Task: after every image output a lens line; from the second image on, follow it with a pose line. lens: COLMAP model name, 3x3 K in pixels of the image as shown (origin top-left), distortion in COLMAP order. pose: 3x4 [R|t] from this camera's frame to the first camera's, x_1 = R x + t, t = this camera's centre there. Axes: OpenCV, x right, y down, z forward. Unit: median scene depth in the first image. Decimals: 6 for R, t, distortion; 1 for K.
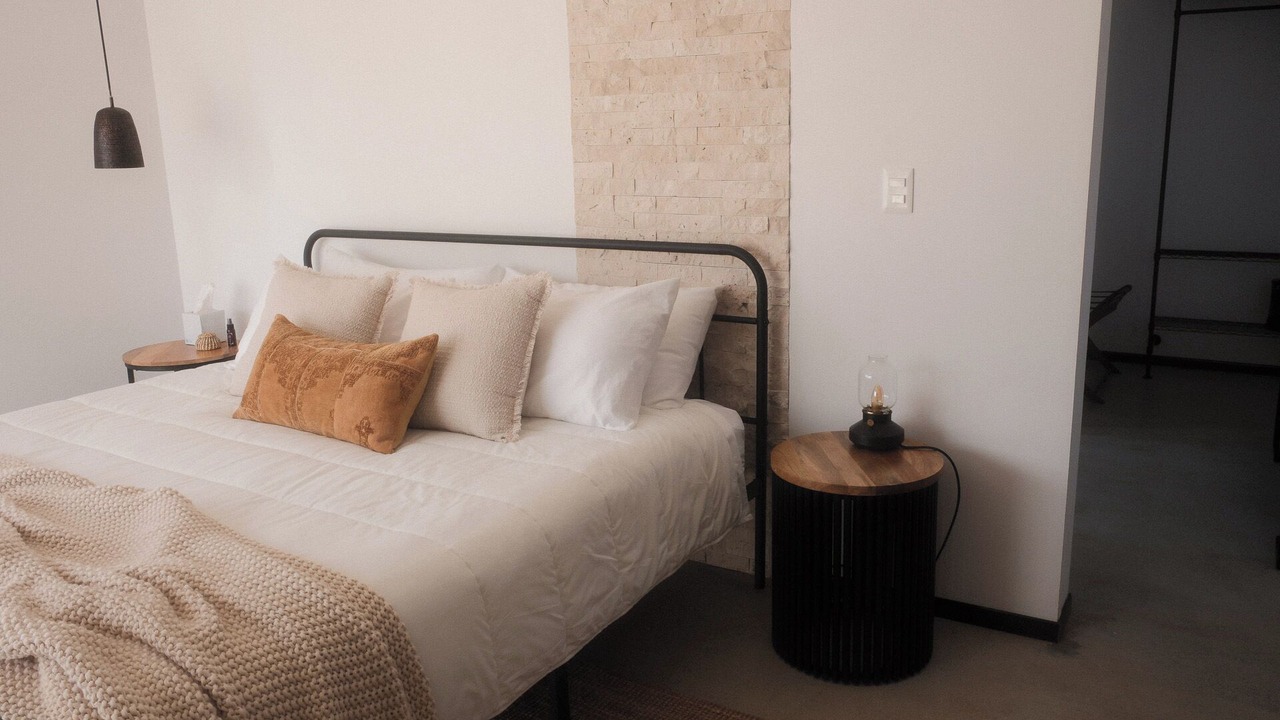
lens RADIAL K [[997.2, 0, 640.0], [0, 997.2, 360.0], [0, 0, 1]] dist [-0.006397, -0.003327]
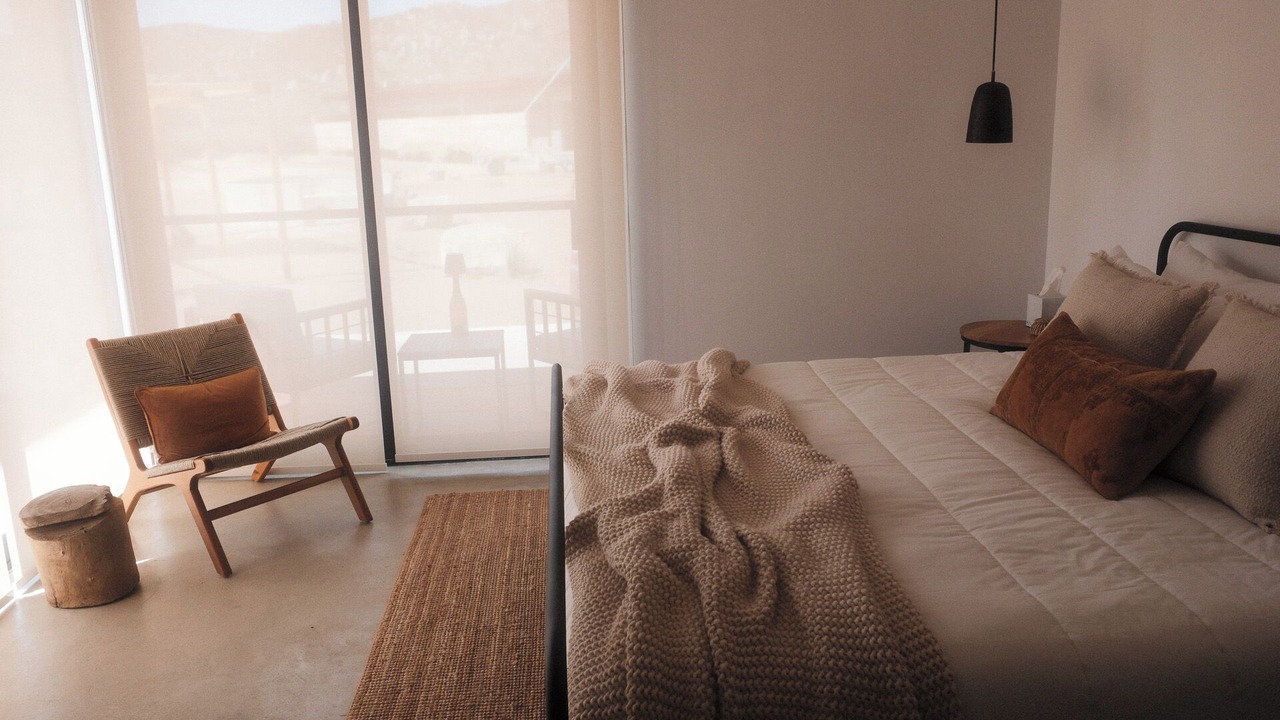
lens RADIAL K [[997.2, 0, 640.0], [0, 997.2, 360.0], [0, 0, 1]] dist [-0.006397, -0.003327]
pose [[0.600632, 0.196231, -0.775071, 0.137055], [-0.174933, 0.978179, 0.112091, -0.045283], [0.780154, 0.068260, 0.621853, 0.174729]]
